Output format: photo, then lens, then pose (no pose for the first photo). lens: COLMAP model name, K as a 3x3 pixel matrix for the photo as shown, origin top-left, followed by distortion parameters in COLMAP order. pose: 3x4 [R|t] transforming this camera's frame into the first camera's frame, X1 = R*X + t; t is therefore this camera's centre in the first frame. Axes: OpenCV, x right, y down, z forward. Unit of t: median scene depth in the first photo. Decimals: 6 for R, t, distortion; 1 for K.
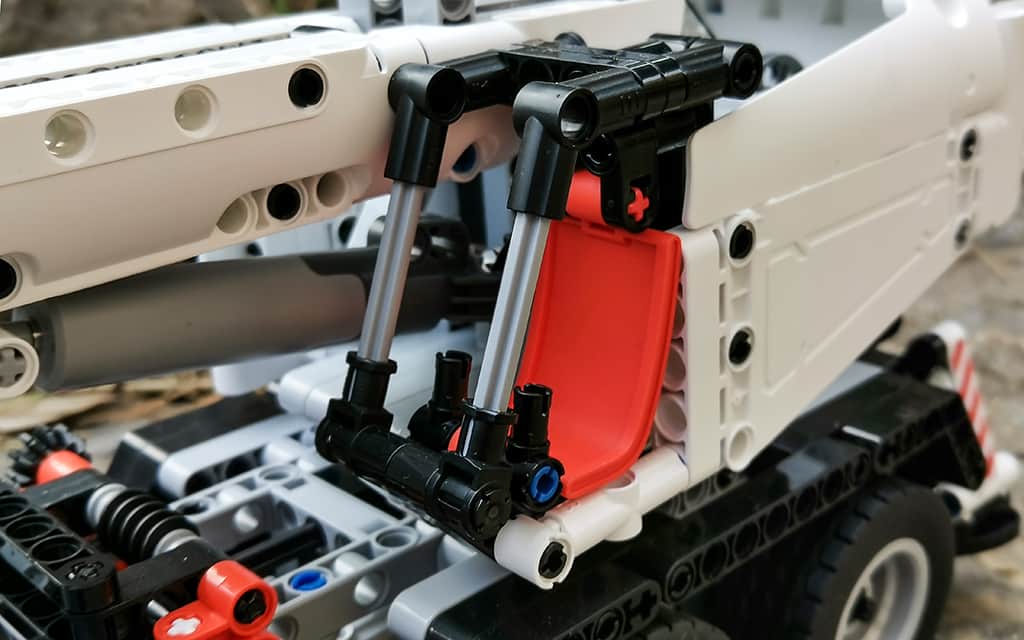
lens RADIAL K [[1296.3, 0, 512.0], [0, 1296.3, 320.0], [0, 0, 1]] dist [-0.019794, -0.021595]
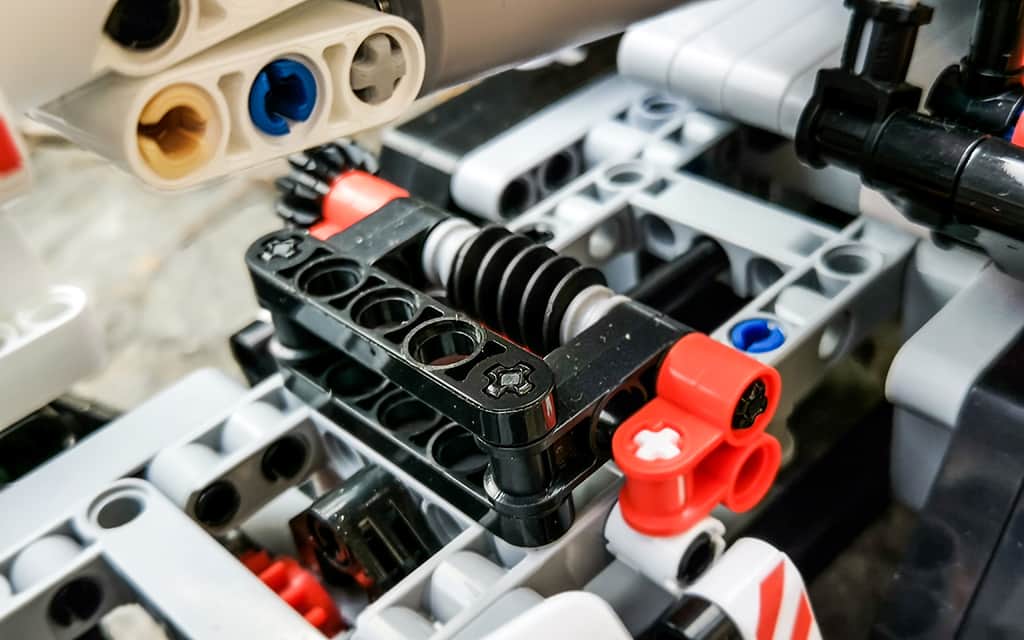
lens RADIAL K [[1296.3, 0, 512.0], [0, 1296.3, 320.0], [0, 0, 1]] dist [-0.019794, -0.021595]
pose [[0.994257, -0.073464, -0.077825, -0.221396], [0.091880, 0.958828, 0.268714, -0.004291], [0.054880, -0.274321, 0.960071, 0.315212]]
